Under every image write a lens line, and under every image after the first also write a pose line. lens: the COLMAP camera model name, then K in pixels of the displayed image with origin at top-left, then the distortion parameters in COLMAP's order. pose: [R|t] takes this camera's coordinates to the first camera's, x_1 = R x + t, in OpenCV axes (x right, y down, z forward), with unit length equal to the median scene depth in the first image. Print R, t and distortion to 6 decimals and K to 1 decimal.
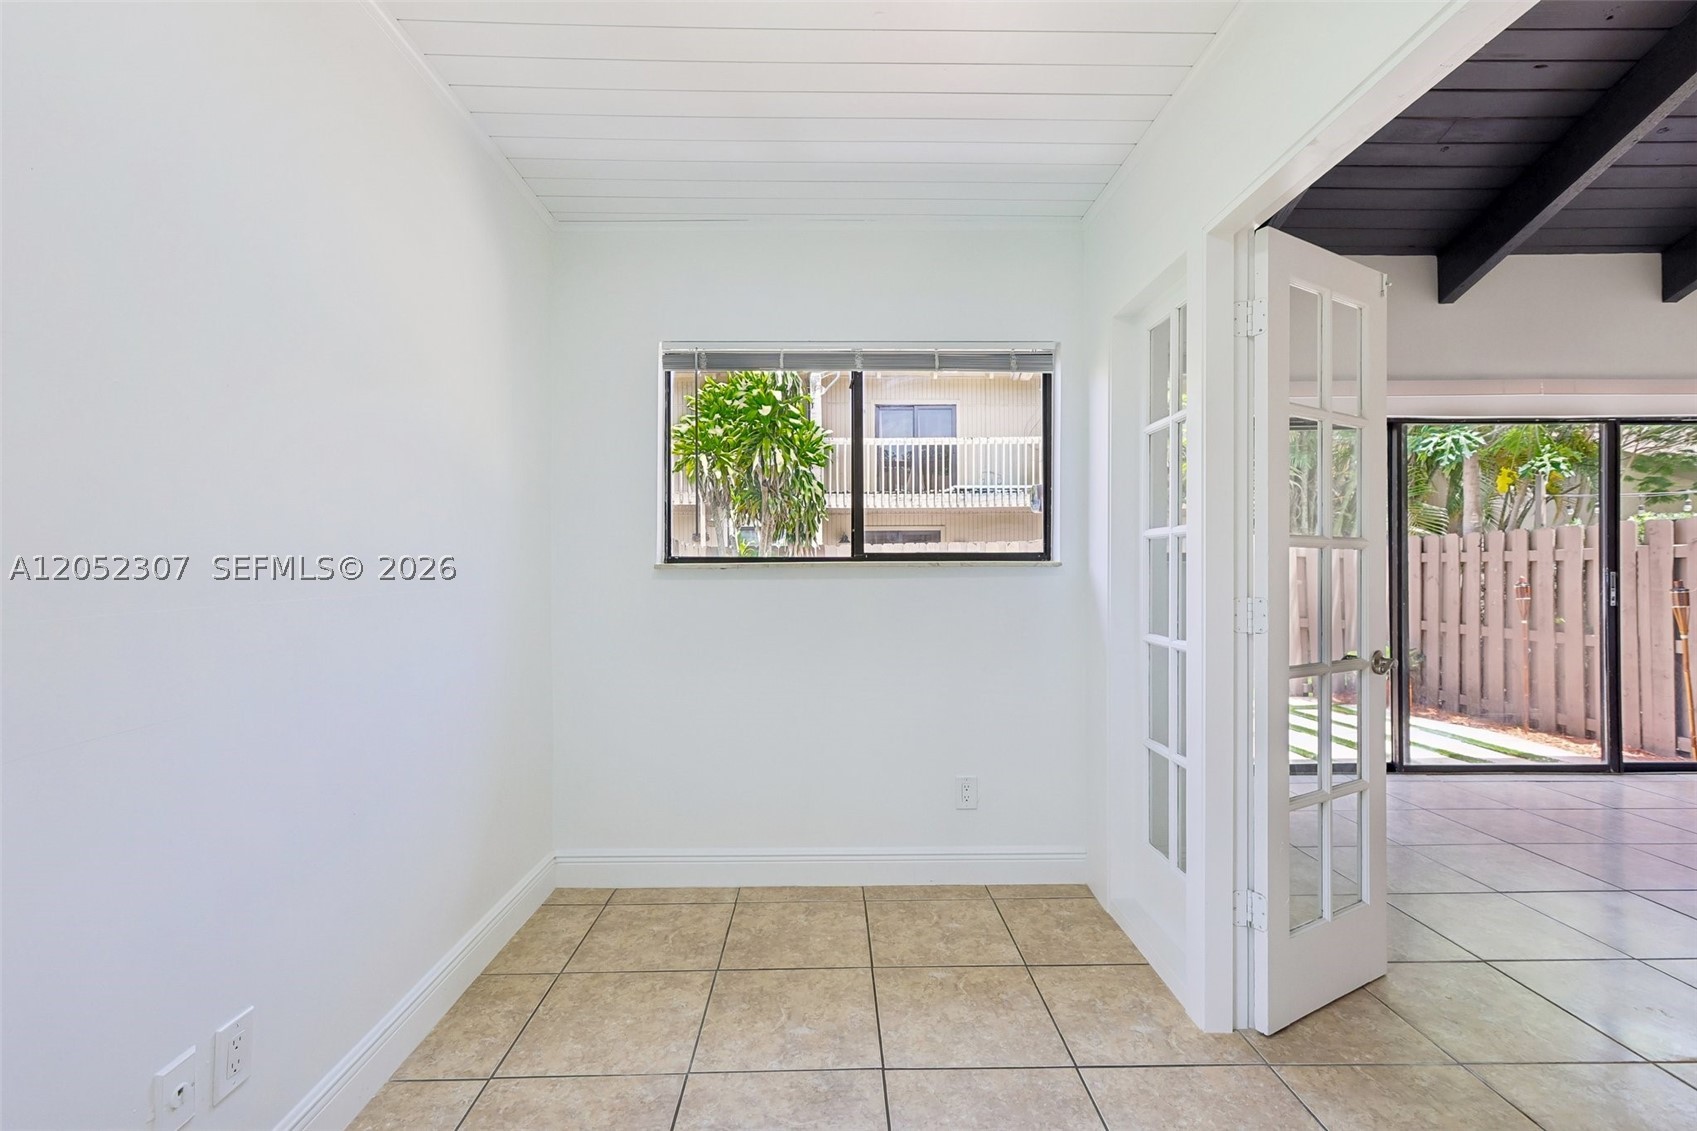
lens RADIAL K [[780.2, 0, 856.6], [0, 780.2, 569.4], [0, 0, 1]] dist [0.031758, 0.000705]
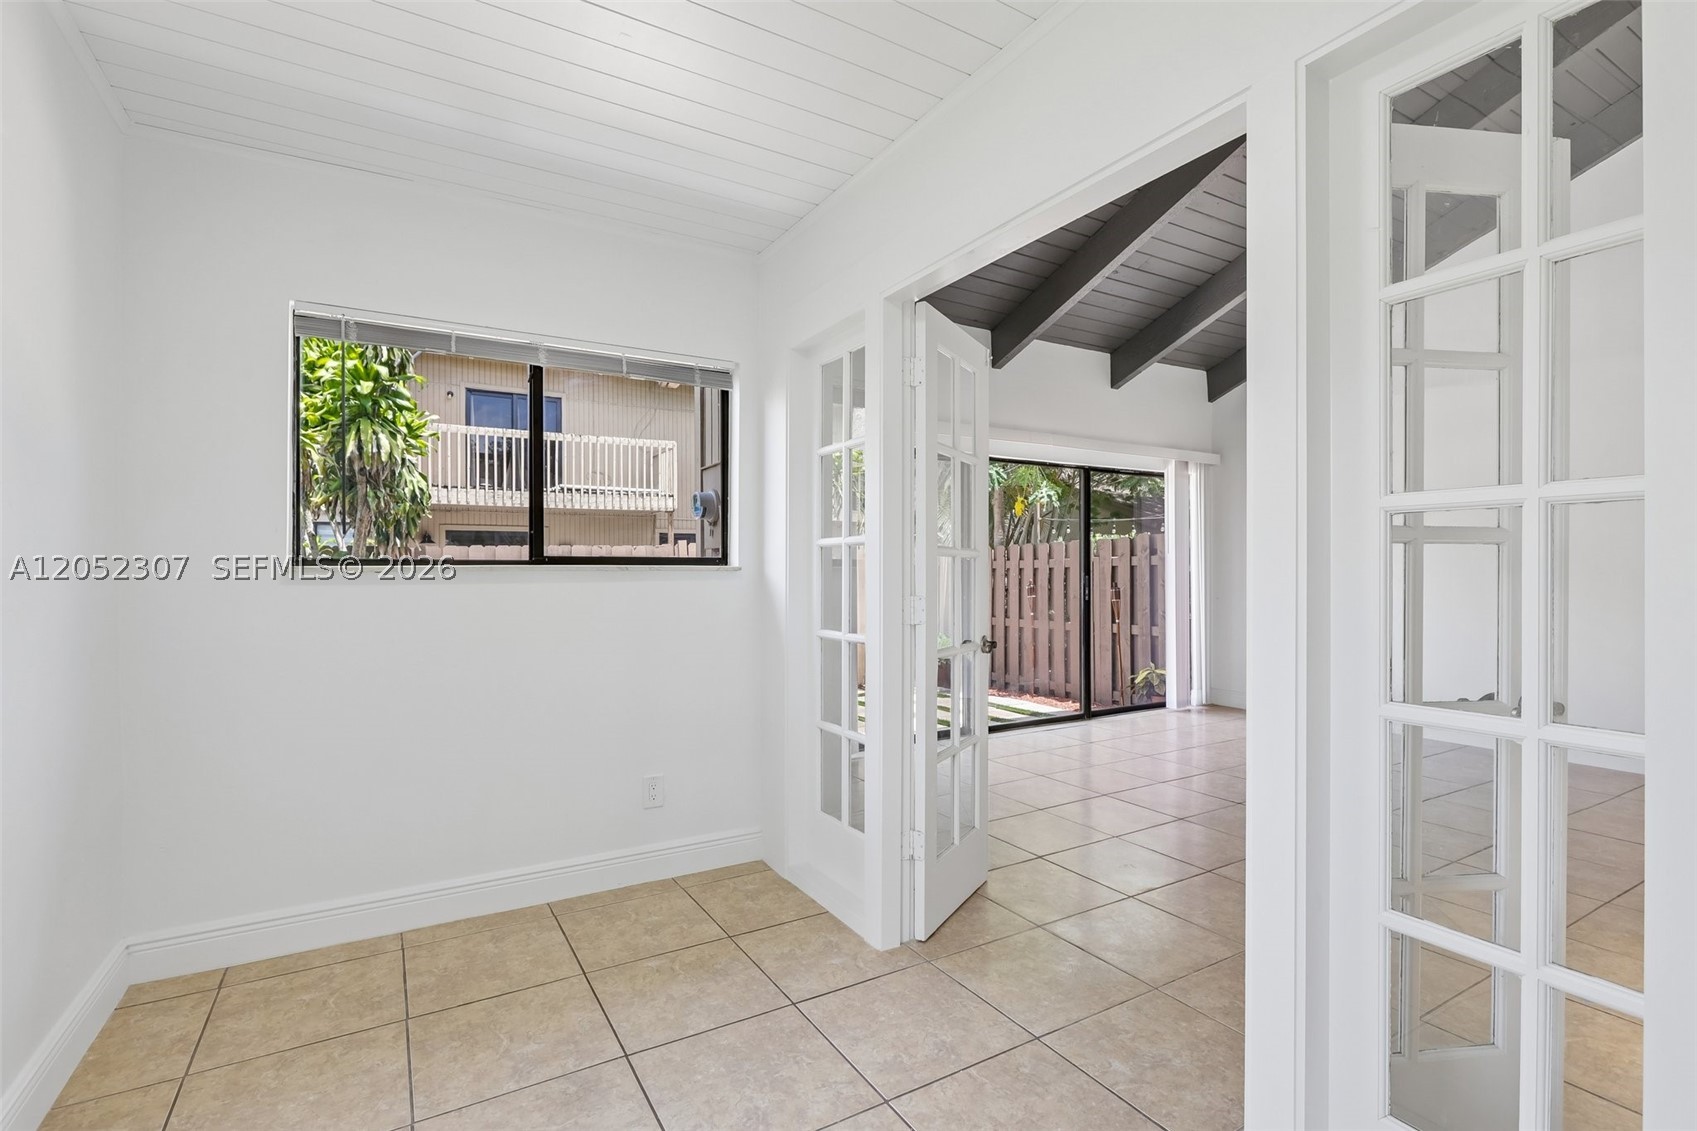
lens RADIAL K [[780.2, 0, 870.4], [0, 780.2, 577.9], [0, 0, 1]] dist [0.031758, 0.000705]
pose [[0.875739, -0.002365, 0.482778, -0.120784], [0.000287, 0.999990, 0.004377, 0.001540], [-0.482784, -0.003695, 0.875732, -0.038965]]
